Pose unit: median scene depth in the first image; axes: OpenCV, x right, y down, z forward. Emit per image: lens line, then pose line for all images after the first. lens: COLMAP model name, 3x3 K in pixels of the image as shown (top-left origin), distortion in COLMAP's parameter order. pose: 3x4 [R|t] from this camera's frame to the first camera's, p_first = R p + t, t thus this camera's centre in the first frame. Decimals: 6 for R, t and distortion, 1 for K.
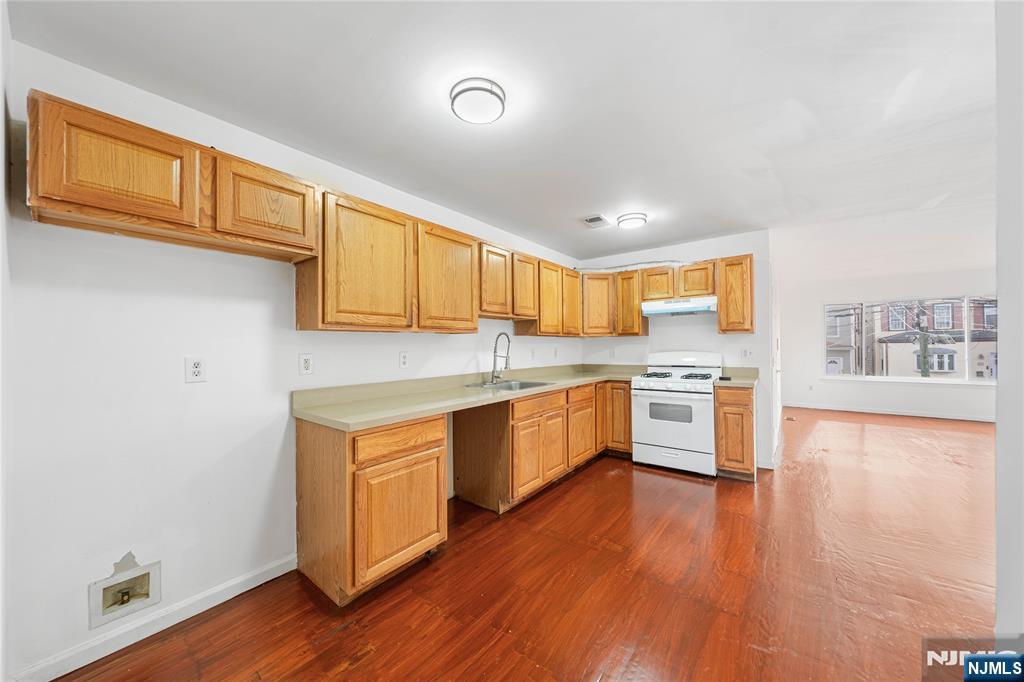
lens RADIAL K [[361.9, 0, 513.2], [0, 361.9, 343.4], [0, 0, 1]] dist [-0.002773, -0.000171]
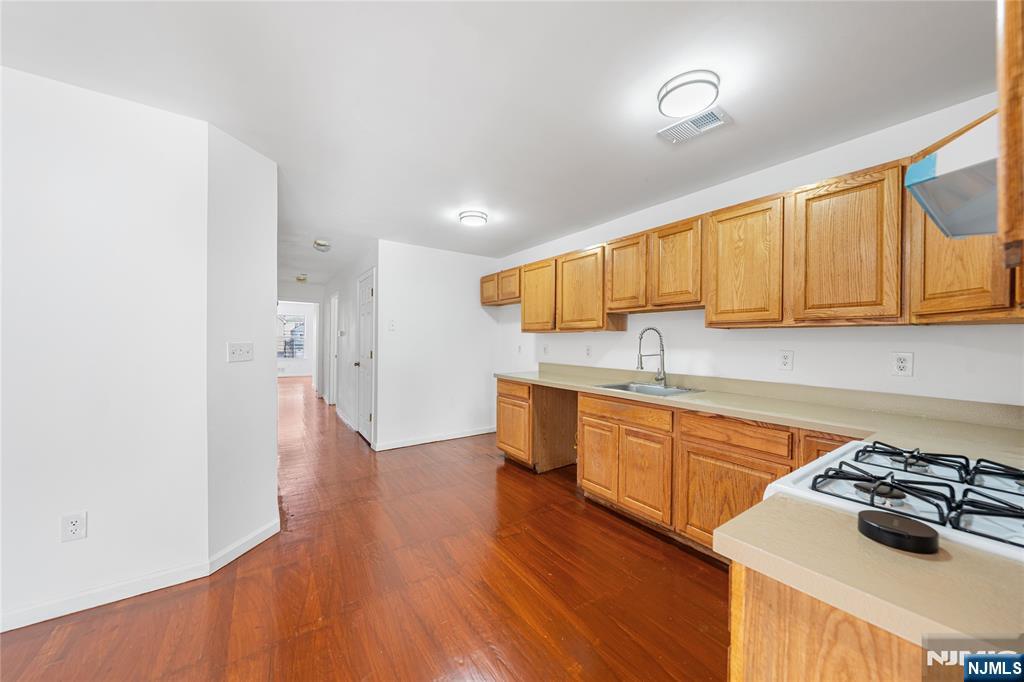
lens RADIAL K [[361.9, 0, 513.9], [0, 361.9, 341.9], [0, 0, 1]] dist [-0.002773, -0.000171]
pose [[-0.305013, 0.014815, -0.952233, 1.009992], [0.004444, 0.999890, 0.014133, -0.010309], [0.952338, 0.000079, -0.305045, 1.066715]]
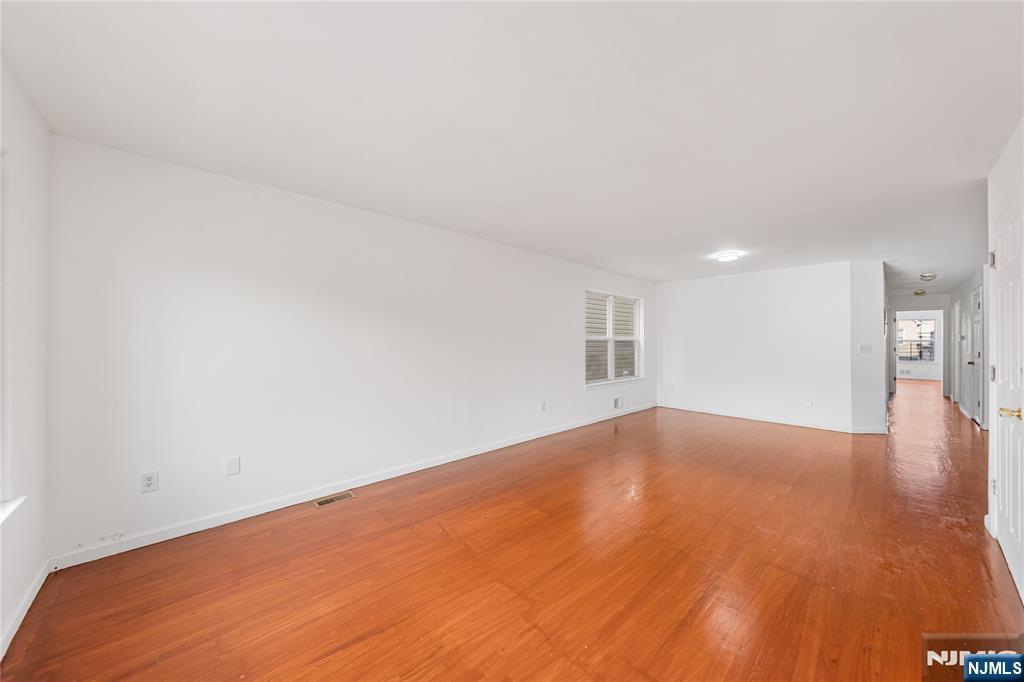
lens RADIAL K [[361.9, 0, 511.5], [0, 361.9, 341.7], [0, 0, 1]] dist [-0.002773, -0.000171]
pose [[-0.987389, 0.010042, 0.157993, 2.726183], [0.008761, 0.999923, -0.008804, -0.012234], [-0.158070, -0.007308, -0.987401, 3.477960]]
